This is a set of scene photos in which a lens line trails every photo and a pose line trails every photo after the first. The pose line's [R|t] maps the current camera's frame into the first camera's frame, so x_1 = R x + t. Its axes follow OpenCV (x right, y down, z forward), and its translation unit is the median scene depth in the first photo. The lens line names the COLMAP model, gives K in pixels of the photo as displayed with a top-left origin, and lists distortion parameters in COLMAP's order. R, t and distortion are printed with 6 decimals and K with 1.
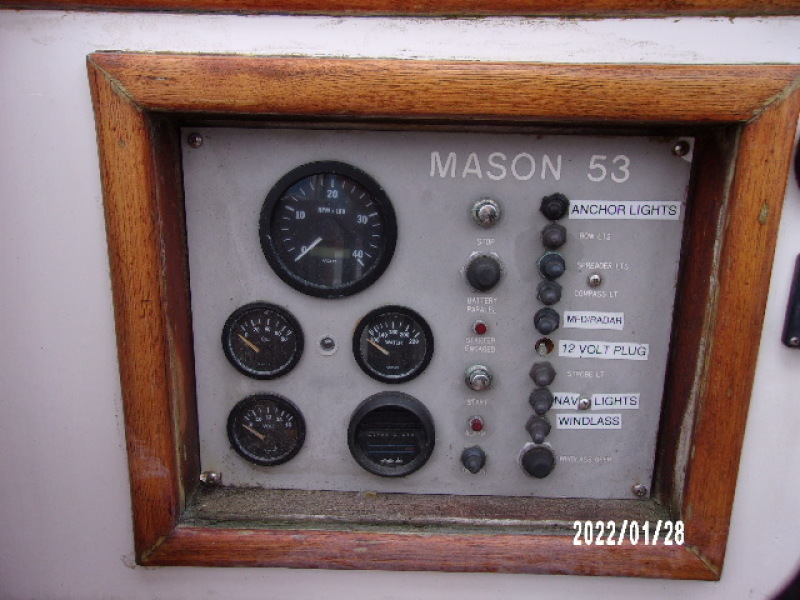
lens RADIAL K [[616.0, 0, 393.2], [0, 616.0, 302.3], [0, 0, 1]] dist [-0.007556, 0.016084]
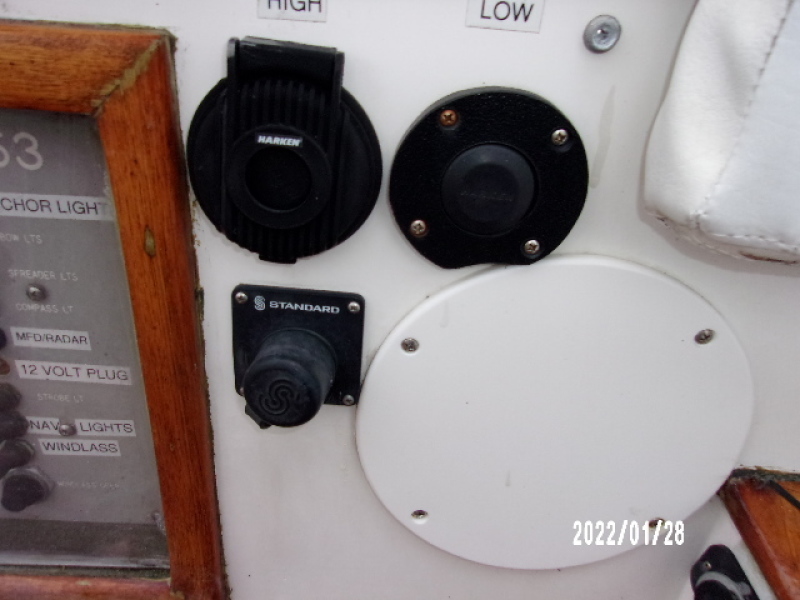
lens RADIAL K [[616.0, 0, 407.3], [0, 616.0, 307.8], [0, 0, 1]] dist [-0.007556, 0.016084]
pose [[0.997499, 0.031649, 0.063193, 0.731790], [-0.045746, 0.970690, 0.235942, -0.216935], [-0.053873, -0.238243, 0.969710, 0.218712]]
